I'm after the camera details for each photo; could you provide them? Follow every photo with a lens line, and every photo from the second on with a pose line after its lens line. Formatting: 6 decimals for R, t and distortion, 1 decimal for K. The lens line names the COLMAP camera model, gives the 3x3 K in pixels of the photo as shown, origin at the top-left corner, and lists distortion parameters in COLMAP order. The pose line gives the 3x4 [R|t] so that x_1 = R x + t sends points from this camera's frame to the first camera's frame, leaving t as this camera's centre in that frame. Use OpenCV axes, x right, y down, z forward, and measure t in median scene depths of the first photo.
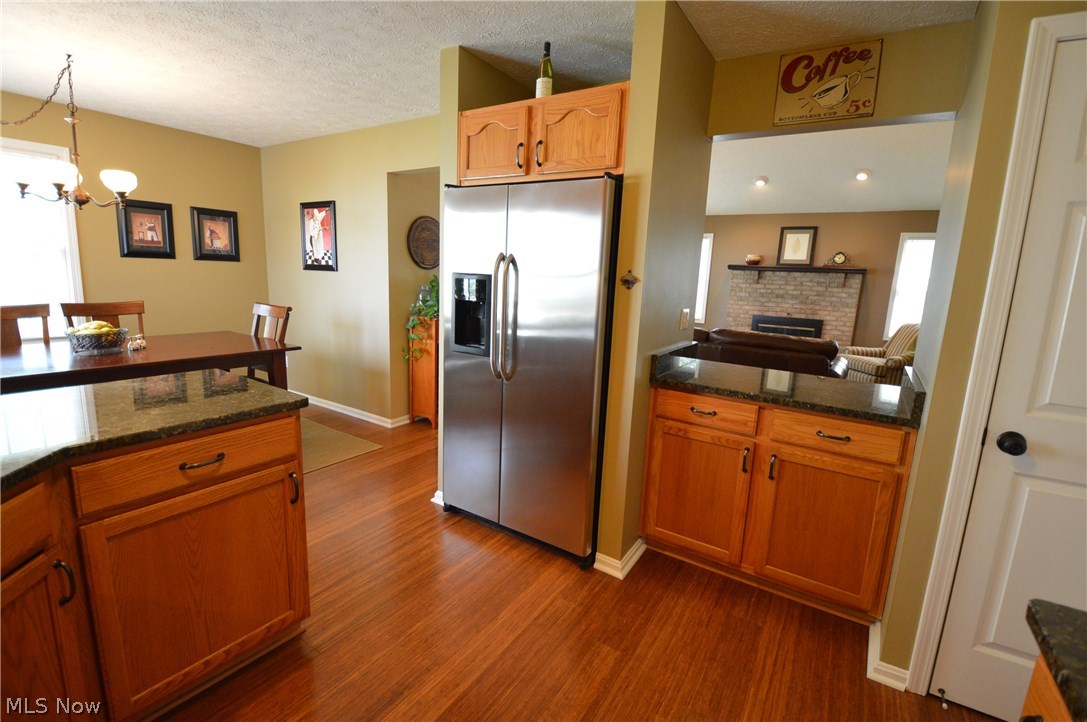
lens RADIAL K [[480.7, 0, 544.5], [0, 480.7, 358.3], [0, 0, 1]] dist [0.015818, -0.021273]
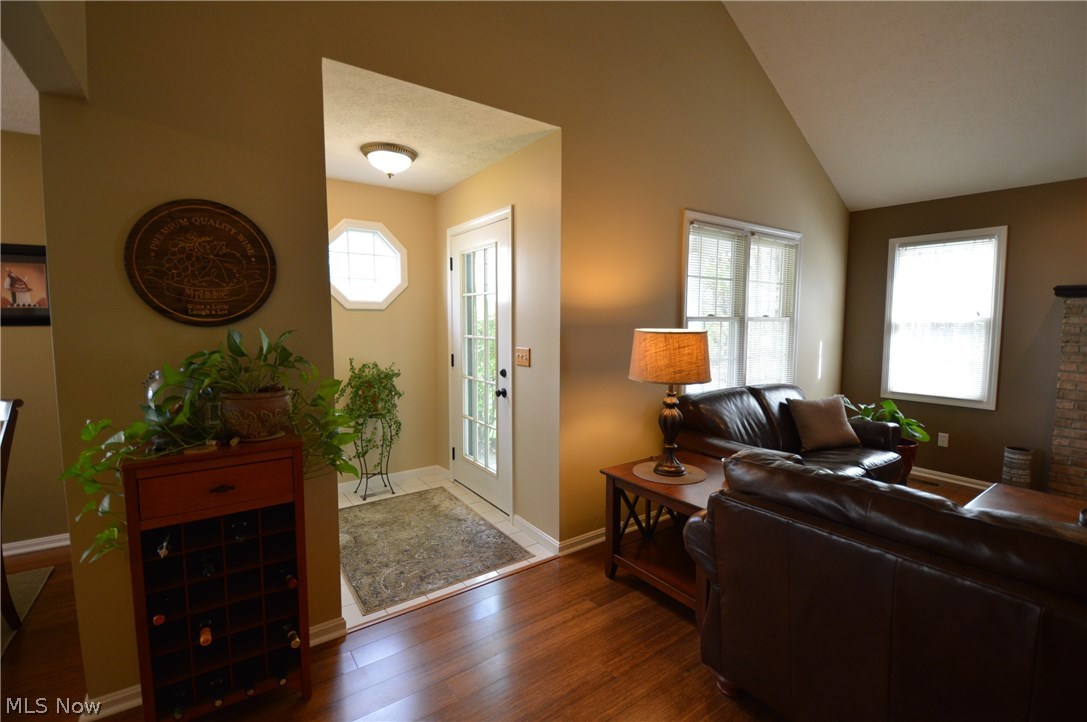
lens RADIAL K [[480.7, 0, 548.0], [0, 480.7, 359.2], [0, 0, 1]] dist [0.015818, -0.021273]
pose [[0.927736, -0.012664, -0.373021, 0.299787], [-0.025453, 0.994951, -0.097082, -0.202695], [0.372367, 0.099561, 0.922730, 1.193359]]
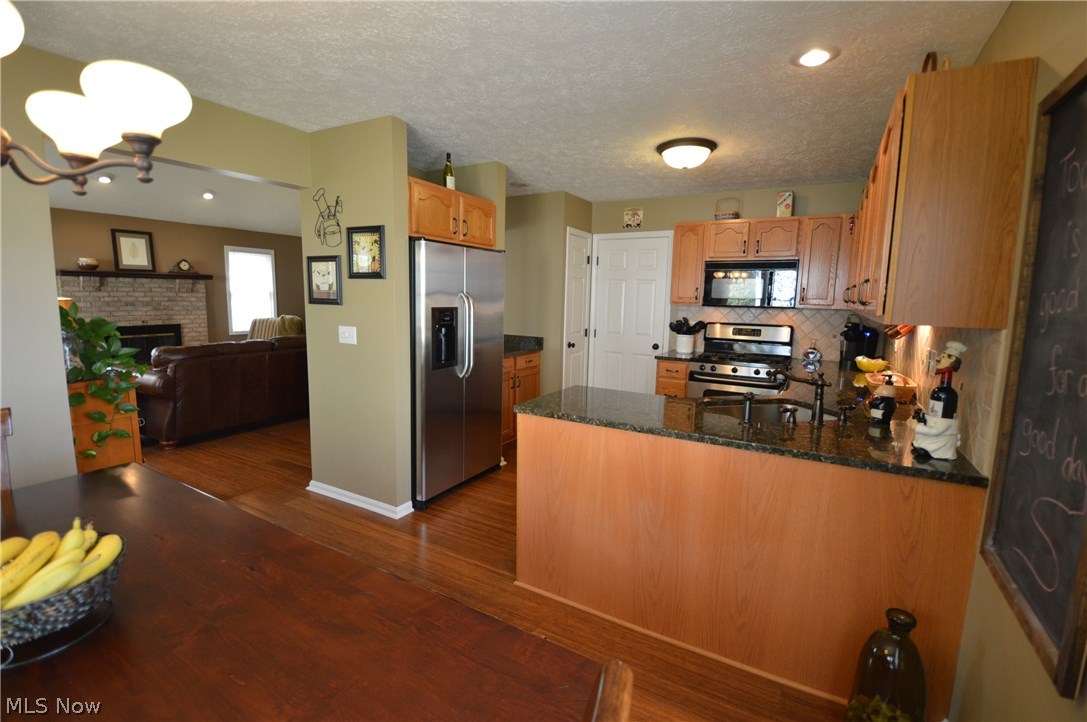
lens RADIAL K [[480.7, 0, 544.0], [0, 480.7, 358.2], [0, 0, 1]] dist [0.015818, -0.021273]
pose [[-0.055227, -0.176058, 0.982829, -1.359301], [0.148367, 0.971957, 0.182448, -0.218089], [-0.987389, 0.155895, -0.027557, 0.710067]]
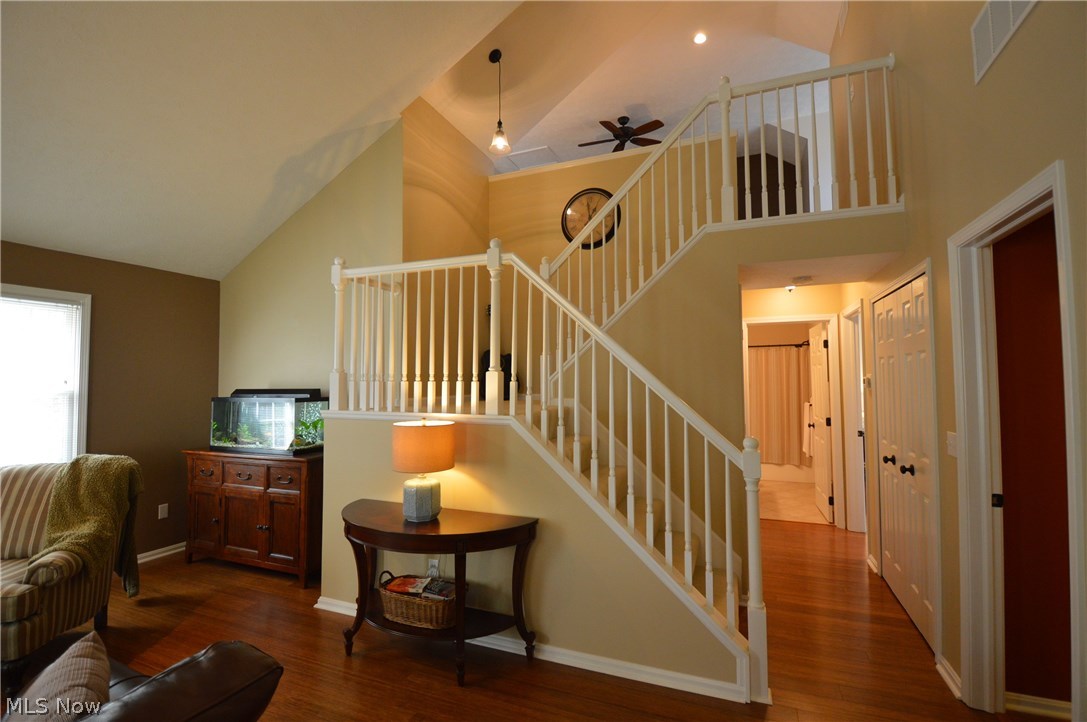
lens RADIAL K [[480.7, 0, 542.4], [0, 480.7, 358.9], [0, 0, 1]] dist [0.015818, -0.021273]
pose [[-0.180926, -0.002415, 0.983494, 0.501059], [0.167607, 0.985293, 0.033253, -0.251691], [-0.969110, 0.170856, -0.177860, 1.334385]]
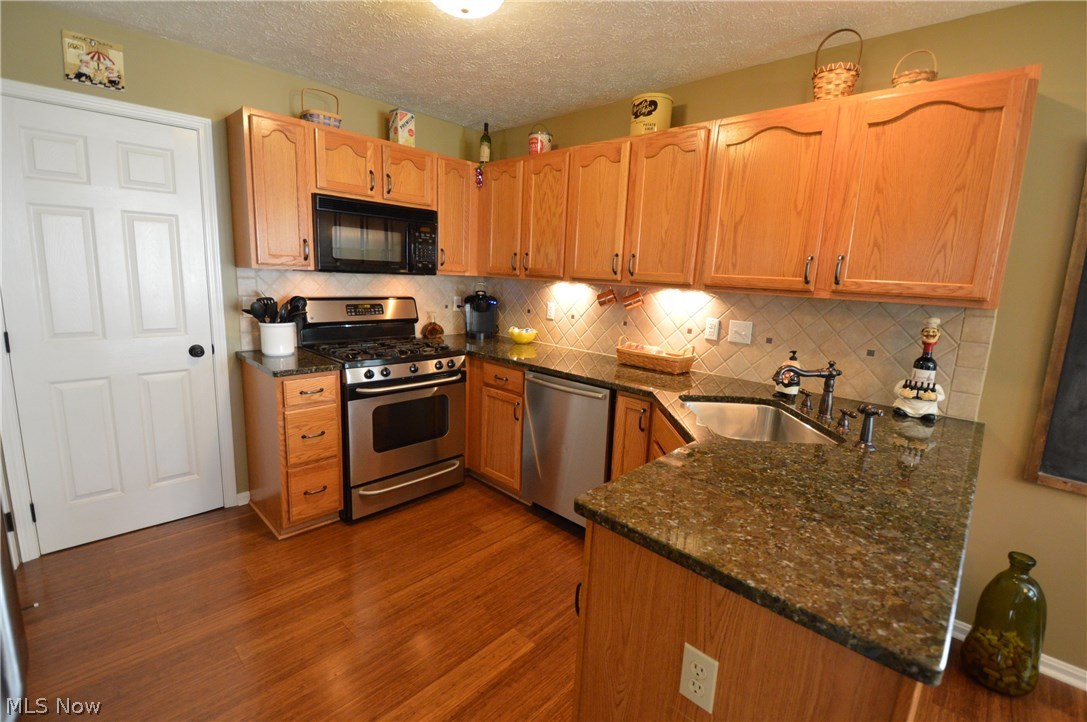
lens RADIAL K [[480.7, 0, 547.0], [0, 480.7, 357.8], [0, 0, 1]] dist [0.015818, -0.021273]
pose [[-0.978335, -0.120380, 0.168433, -0.337213], [-0.055703, 0.936629, 0.345865, -0.208526], [-0.199395, 0.328990, -0.923042, 0.971484]]
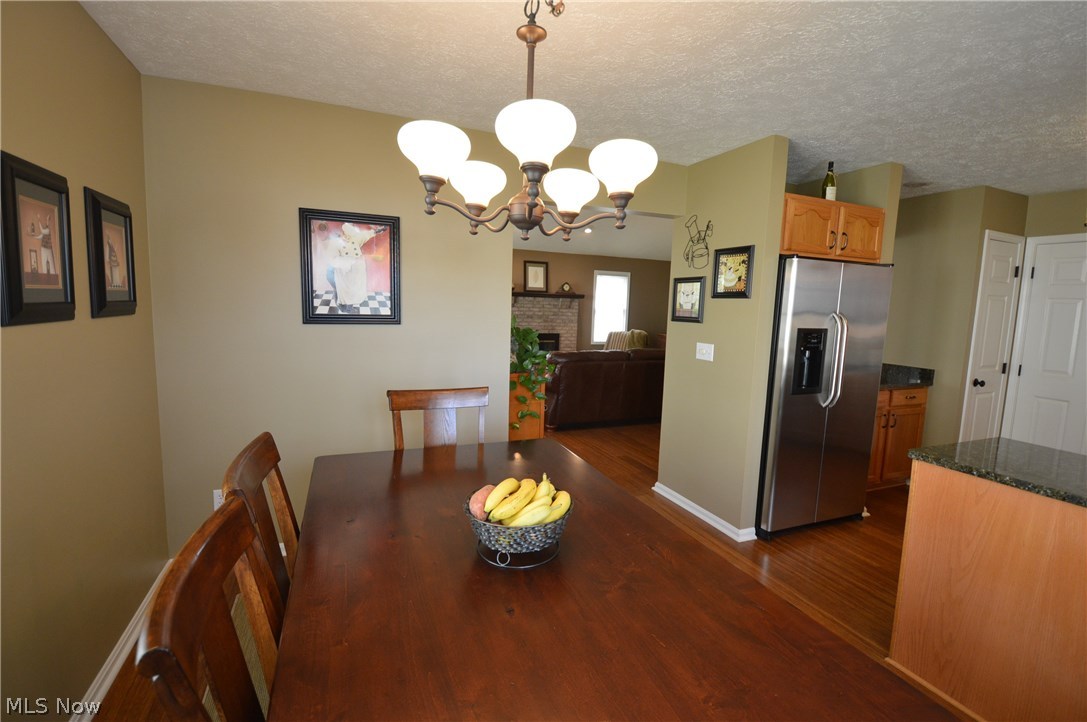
lens RADIAL K [[480.7, 0, 544.0], [0, 480.7, 357.5], [0, 0, 1]] dist [0.015818, -0.021273]
pose [[0.565719, -0.119136, 0.815946, -1.406072], [0.135436, 0.989494, 0.050575, -0.233465], [-0.813400, 0.081897, 0.575911, 0.771389]]
